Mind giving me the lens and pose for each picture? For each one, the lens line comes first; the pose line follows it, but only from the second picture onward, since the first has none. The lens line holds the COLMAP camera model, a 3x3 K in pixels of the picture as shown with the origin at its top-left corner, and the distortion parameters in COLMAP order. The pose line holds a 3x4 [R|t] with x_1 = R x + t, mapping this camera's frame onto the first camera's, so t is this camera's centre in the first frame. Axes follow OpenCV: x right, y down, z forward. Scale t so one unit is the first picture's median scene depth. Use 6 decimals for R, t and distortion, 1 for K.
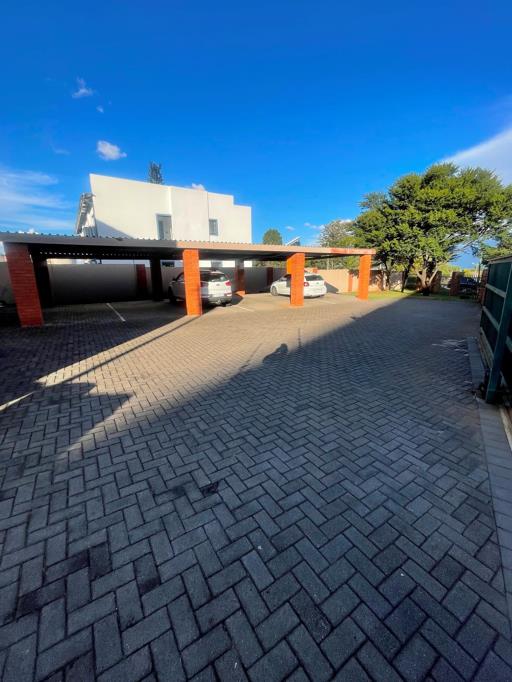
lens RADIAL K [[275.0, 0, 253.2], [0, 275.0, 339.4], [0, 0, 1]] dist [0.001594, -0.000075]
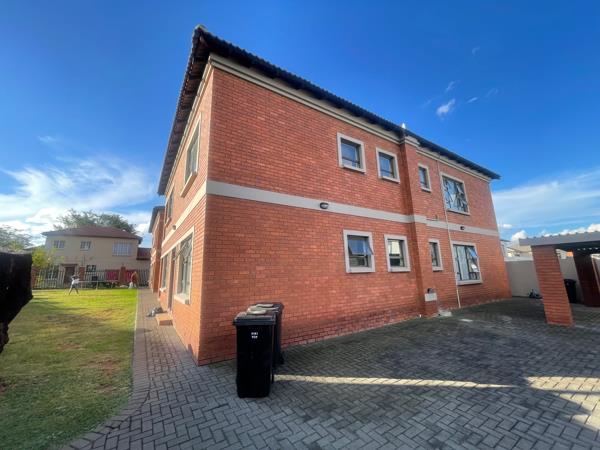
lens RADIAL K [[242.0, 0, 299.3], [0, 242.0, 222.0], [0, 0, 1]] dist [0.001594, -0.000075]
pose [[0.007822, -0.206857, -0.978340, 0.250065], [-0.210337, 0.956141, -0.203845, -0.049937], [0.977598, 0.207375, -0.036030, 0.069355]]
